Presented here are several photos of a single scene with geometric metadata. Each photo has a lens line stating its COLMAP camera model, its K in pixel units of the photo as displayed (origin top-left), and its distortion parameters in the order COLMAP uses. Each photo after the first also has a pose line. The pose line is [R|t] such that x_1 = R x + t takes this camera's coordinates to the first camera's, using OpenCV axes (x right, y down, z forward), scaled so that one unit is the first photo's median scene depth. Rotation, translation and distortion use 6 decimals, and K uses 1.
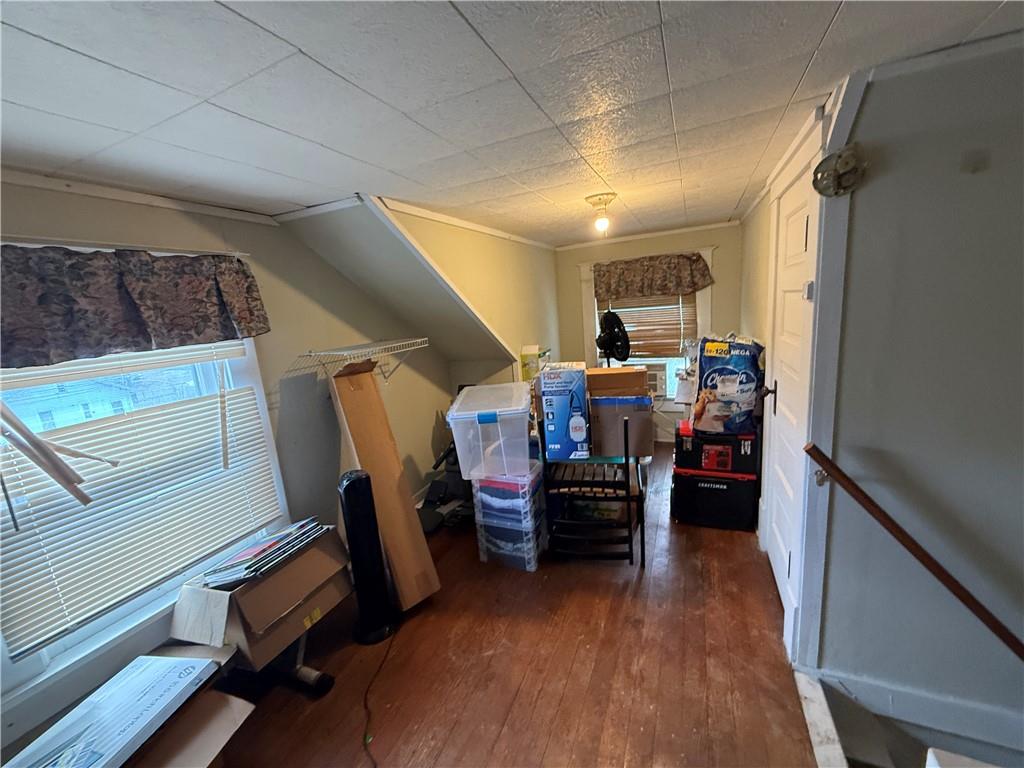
lens RADIAL K [[405.5, 0, 512.4], [0, 405.5, 381.5], [0, 0, 1]] dist [-0.000034, 0.000282]
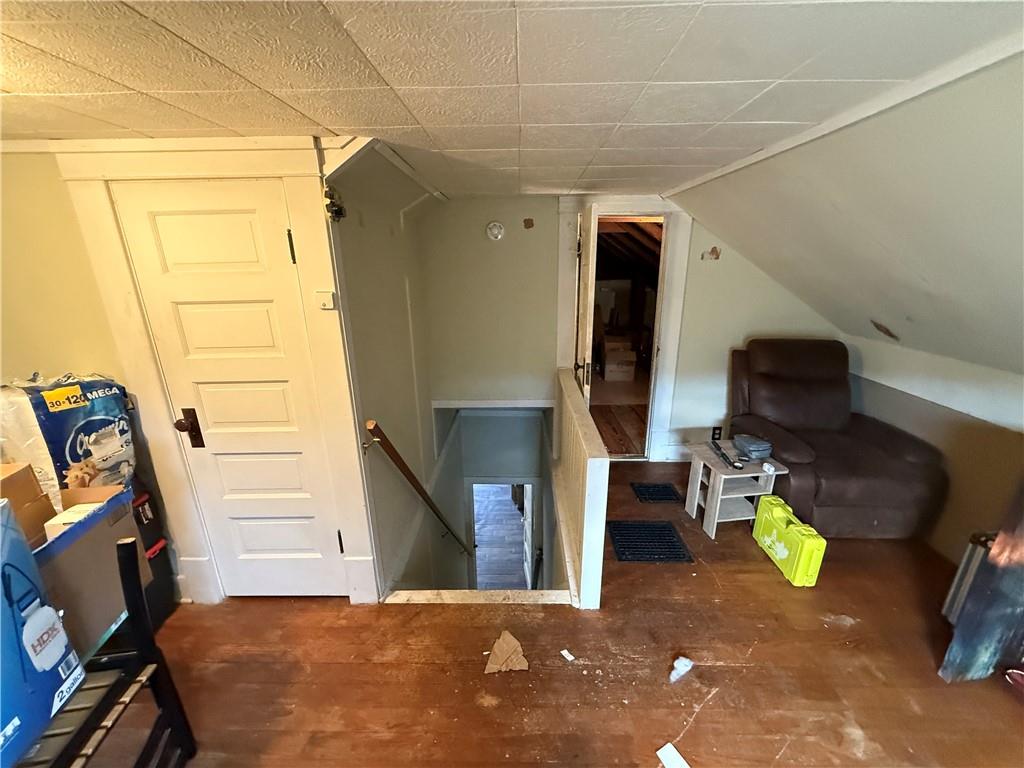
lens RADIAL K [[405.5, 0, 509.8], [0, 405.5, 385.3], [0, 0, 1]] dist [-0.000034, 0.000282]
pose [[-0.386492, -0.185304, 0.903486, -0.349726], [0.213331, 0.935081, 0.283043, -0.140944], [-0.897281, 0.302136, -0.321870, 0.641909]]
